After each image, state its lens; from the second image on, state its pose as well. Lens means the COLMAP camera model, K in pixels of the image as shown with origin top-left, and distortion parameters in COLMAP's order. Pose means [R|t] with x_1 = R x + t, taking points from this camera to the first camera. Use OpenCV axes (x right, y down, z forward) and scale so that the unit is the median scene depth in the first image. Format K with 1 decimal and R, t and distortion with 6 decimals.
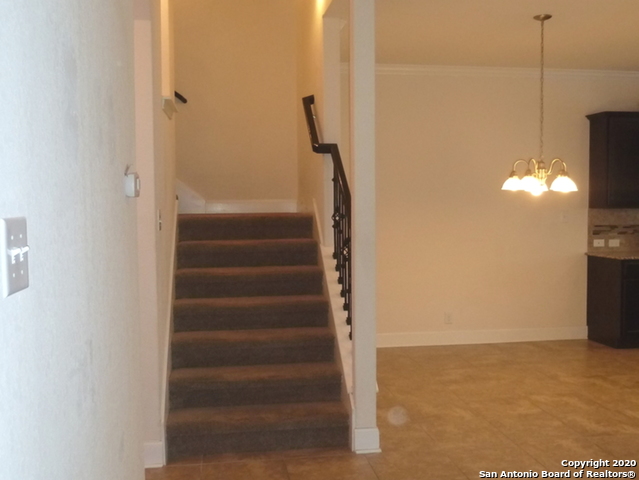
lens RADIAL K [[731.5, 0, 319.5], [0, 731.5, 240.0], [0, 0, 1]] dist [0.001529, -0.002479]
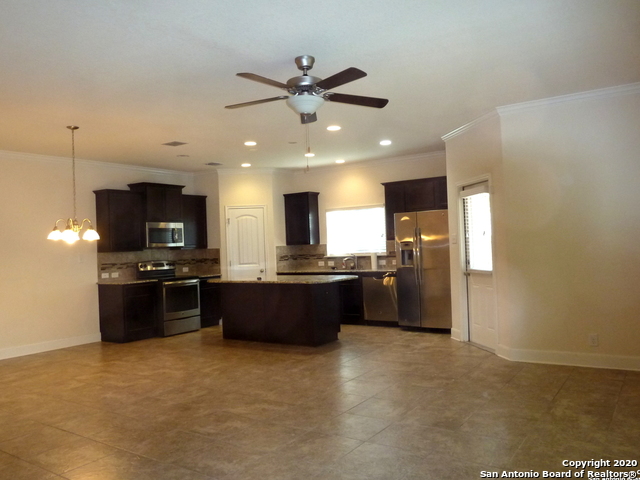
lens RADIAL K [[529.9, 0, 320.0], [0, 529.9, 240.0], [0, 0, 1]] dist [-0.002783, -0.001866]
pose [[0.709581, -0.018886, 0.704371, -0.097513], [0.071285, 0.996436, -0.045096, 0.016903], [-0.701009, 0.082210, 0.708398, -0.116152]]
